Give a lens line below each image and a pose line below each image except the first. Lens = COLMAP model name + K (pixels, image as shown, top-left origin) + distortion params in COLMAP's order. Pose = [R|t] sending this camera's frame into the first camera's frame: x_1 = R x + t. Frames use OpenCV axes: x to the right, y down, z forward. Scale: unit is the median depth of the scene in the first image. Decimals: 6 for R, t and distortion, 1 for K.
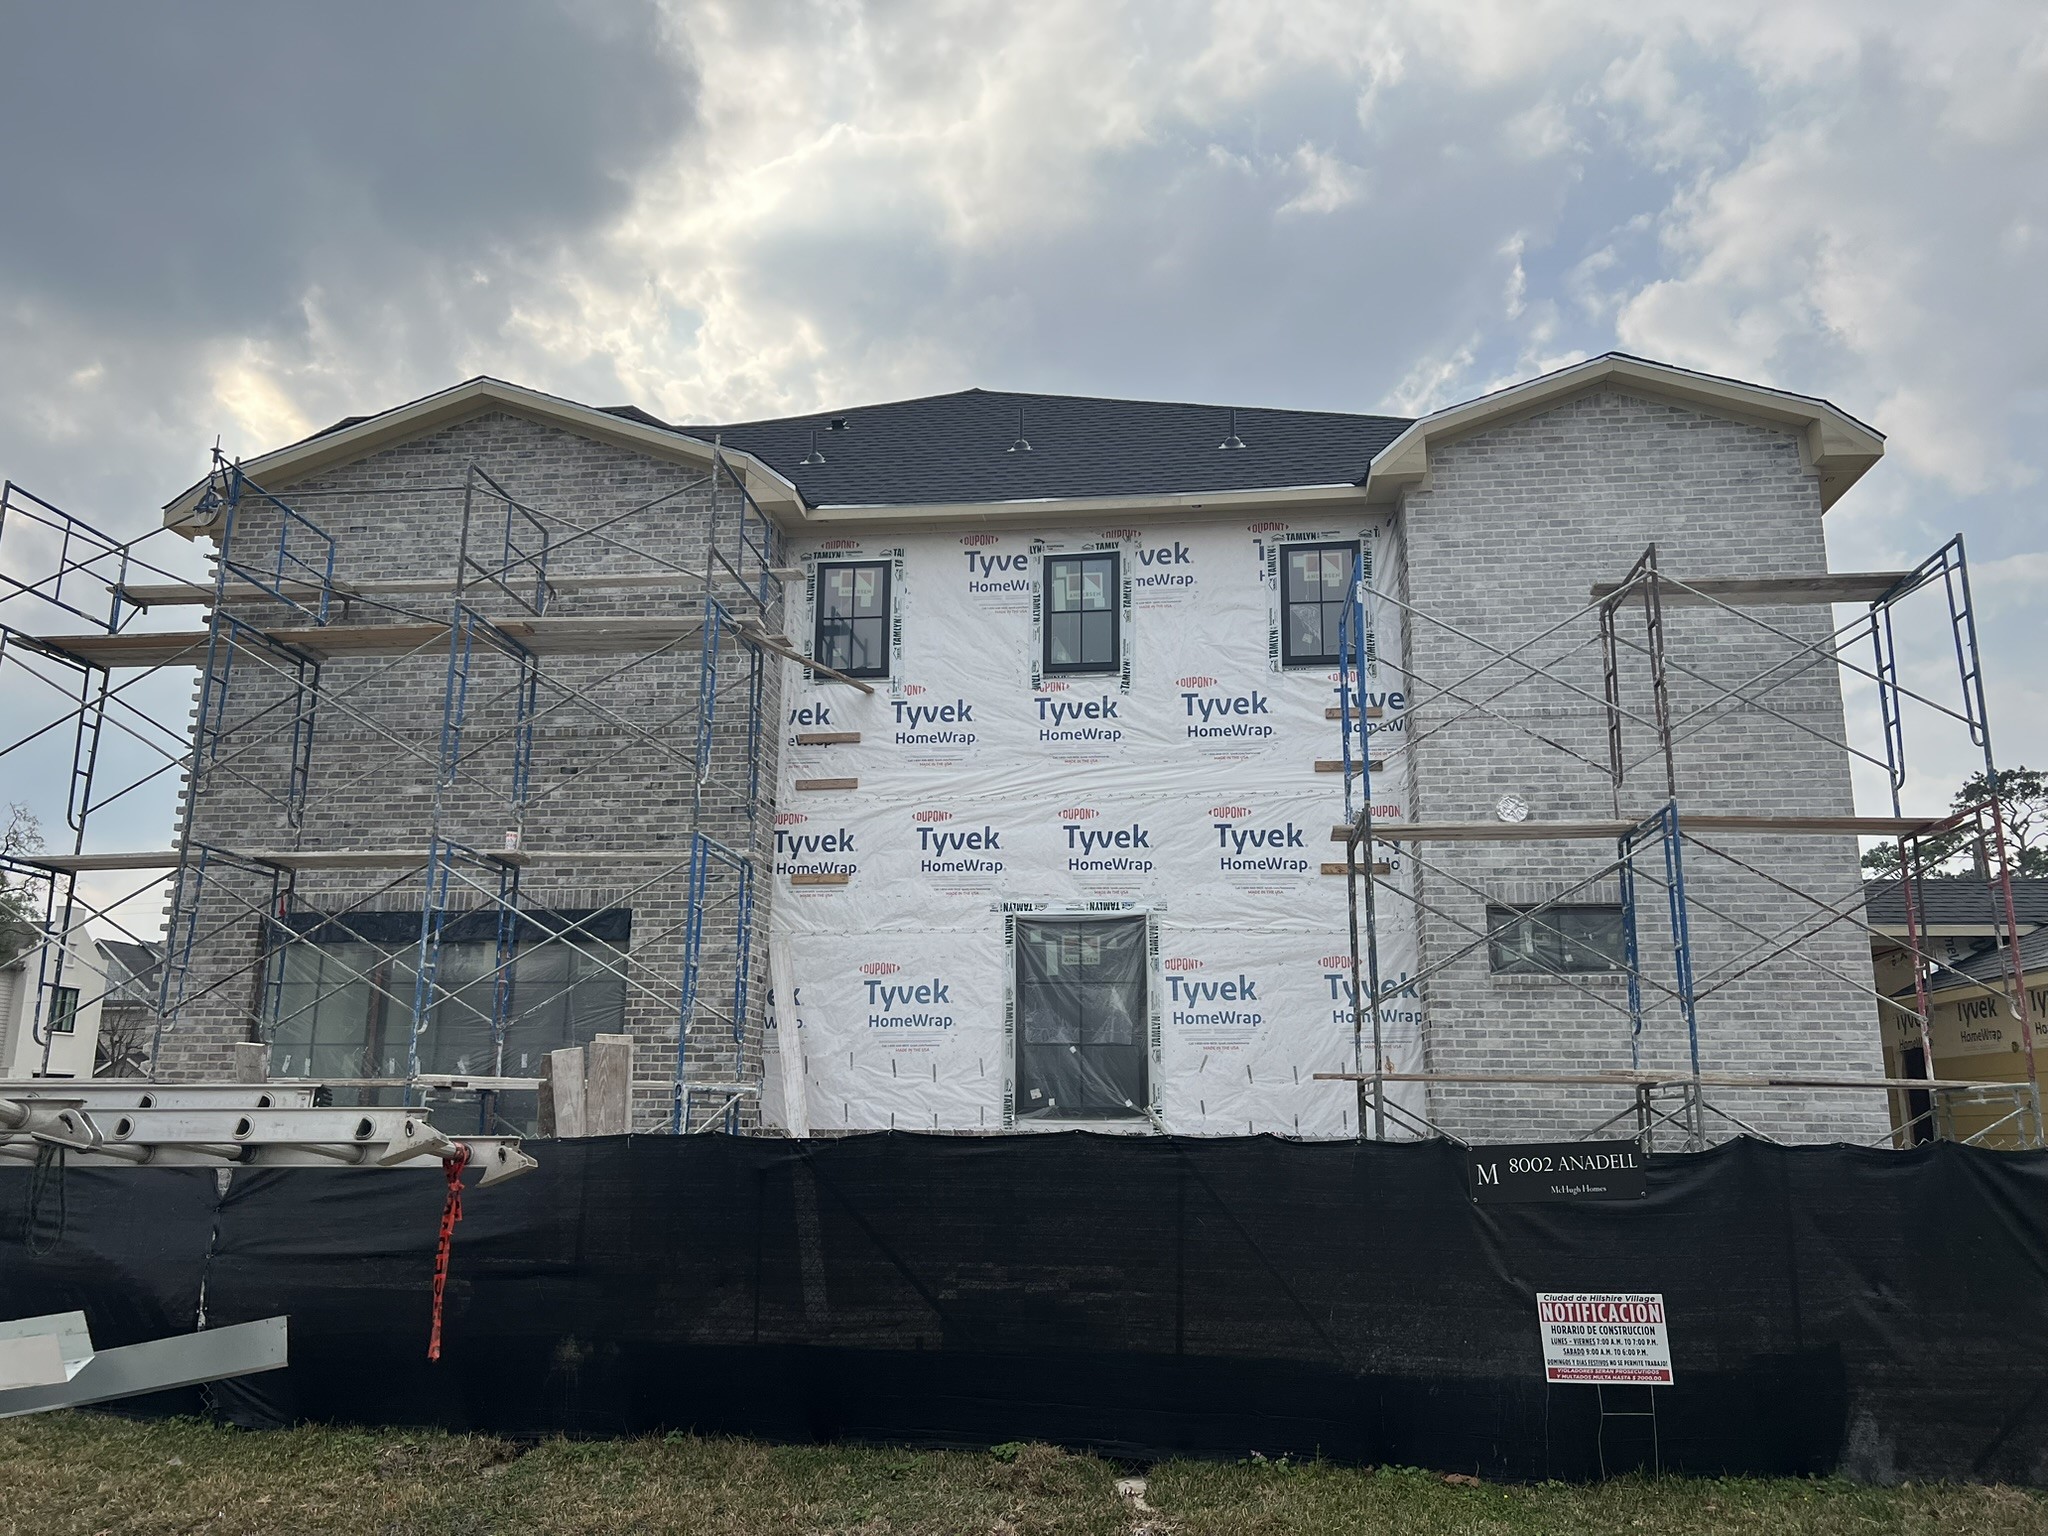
lens RADIAL K [[1552.0, 0, 1028.4], [0, 1552.0, 767.4], [0, 0, 1]] dist [0.012680, -0.017992]
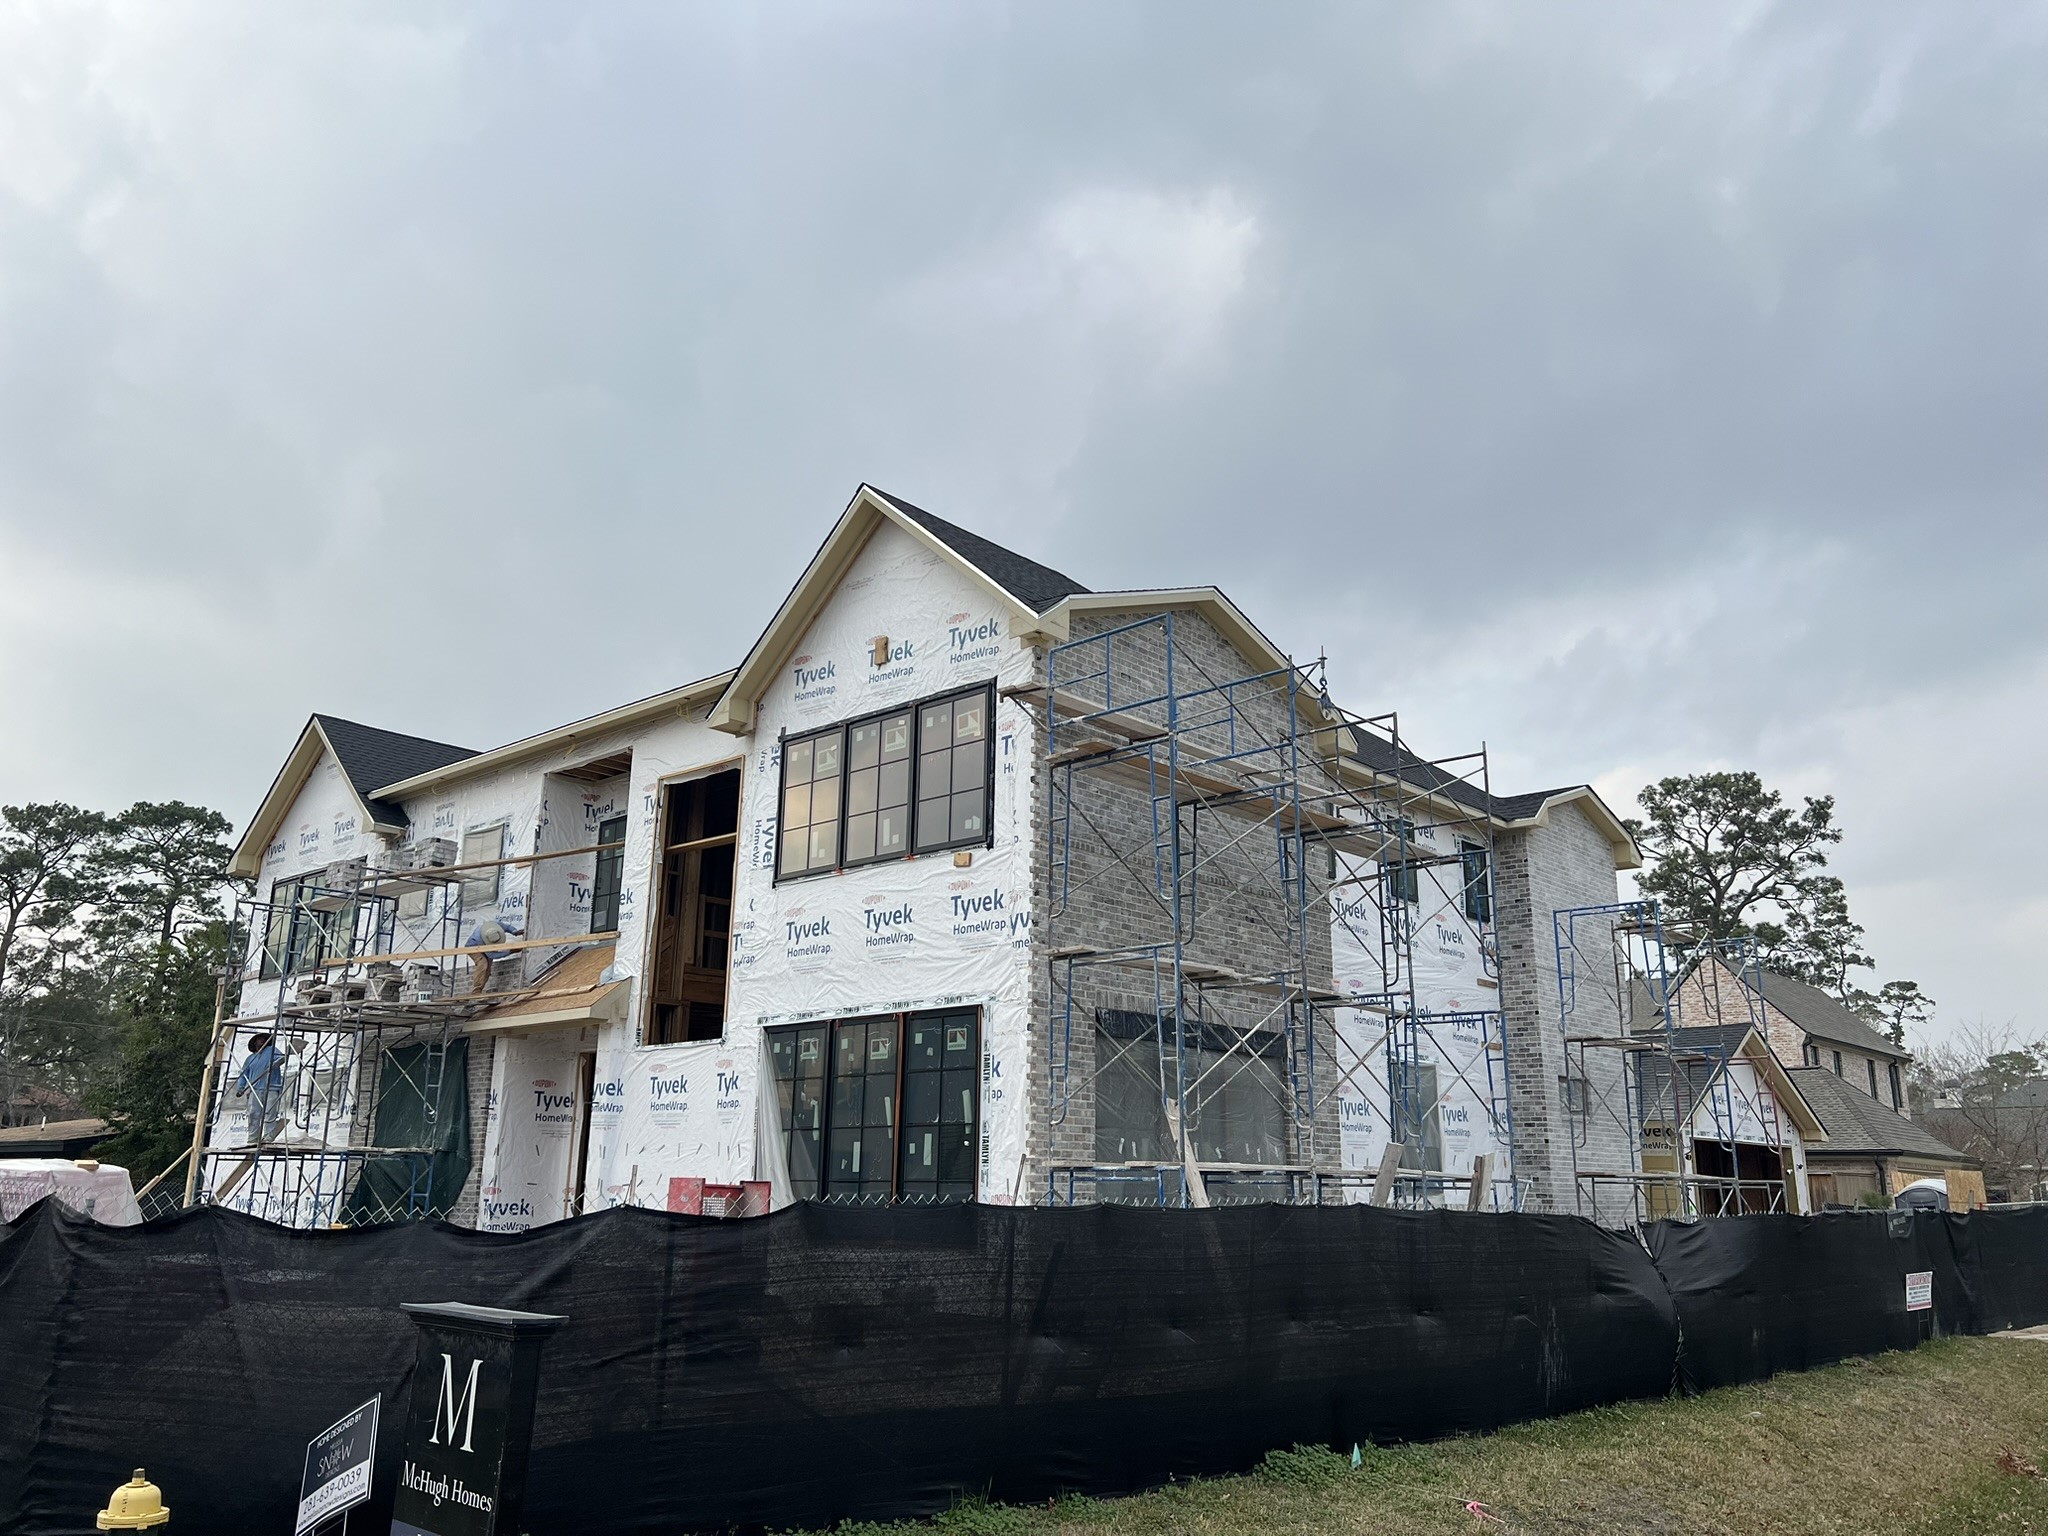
lens RADIAL K [[1552.0, 0, 1065.7], [0, 1552.0, 718.4], [0, 0, 1]] dist [0.012680, -0.017992]
pose [[0.580173, 0.239765, 0.778404, -1.430799], [-0.187089, 0.969367, -0.159141, 0.074226], [-0.792715, -0.053302, 0.607257, 0.349588]]
